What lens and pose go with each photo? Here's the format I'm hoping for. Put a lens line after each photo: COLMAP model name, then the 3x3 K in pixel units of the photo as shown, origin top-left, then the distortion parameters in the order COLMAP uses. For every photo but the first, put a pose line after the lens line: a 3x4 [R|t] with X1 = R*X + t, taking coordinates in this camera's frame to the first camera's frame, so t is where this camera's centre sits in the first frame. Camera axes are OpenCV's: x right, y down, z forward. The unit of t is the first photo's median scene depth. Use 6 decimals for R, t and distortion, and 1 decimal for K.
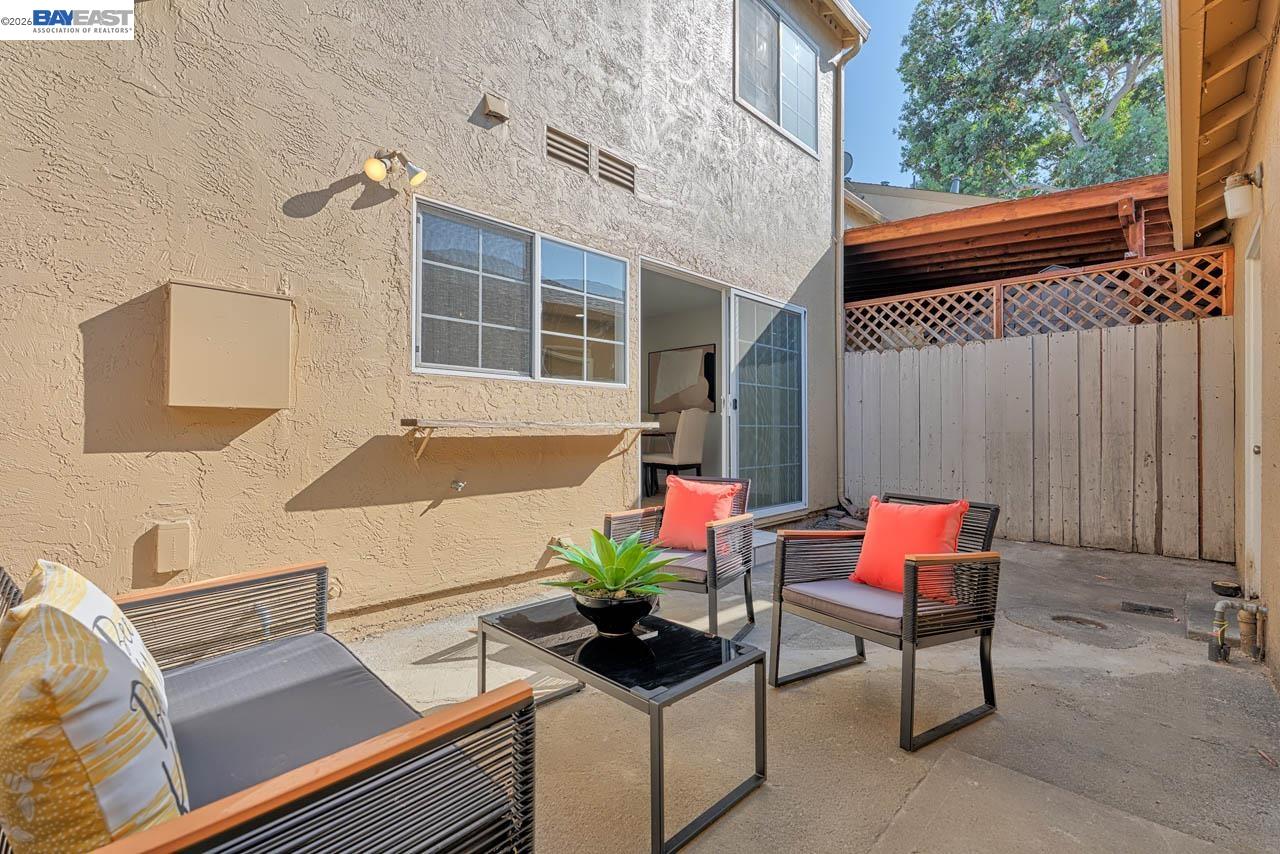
lens RADIAL K [[555.6, 0, 643.6], [0, 555.6, 422.2], [0, 0, 1]] dist [-0.008488, 0.001332]
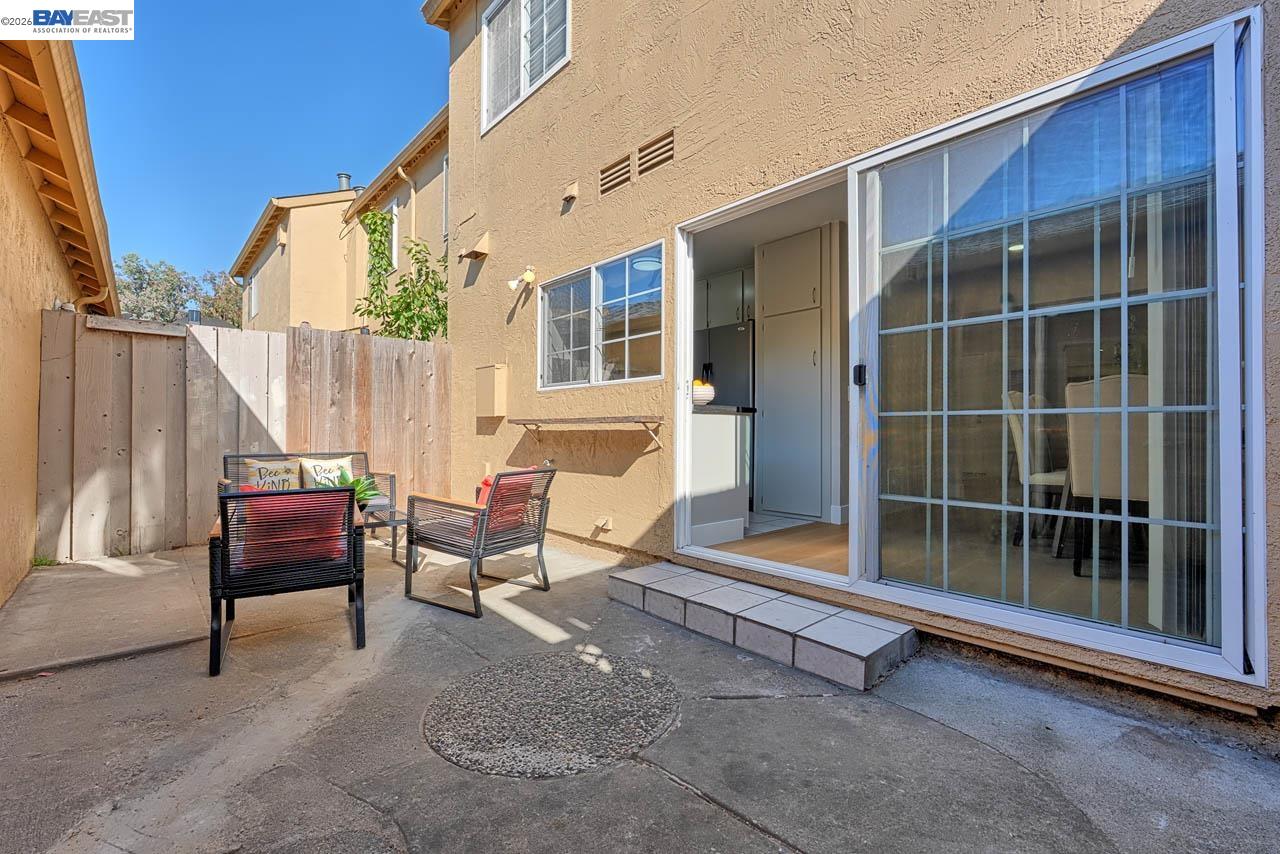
lens RADIAL K [[555.6, 0, 640.3], [0, 555.6, 428.8], [0, 0, 1]] dist [-0.008488, 0.001332]
pose [[-0.069049, -0.006670, -0.997591, 0.956236], [0.006851, 0.999951, -0.007160, 0.029016], [0.997590, -0.007328, -0.069000, 1.102190]]
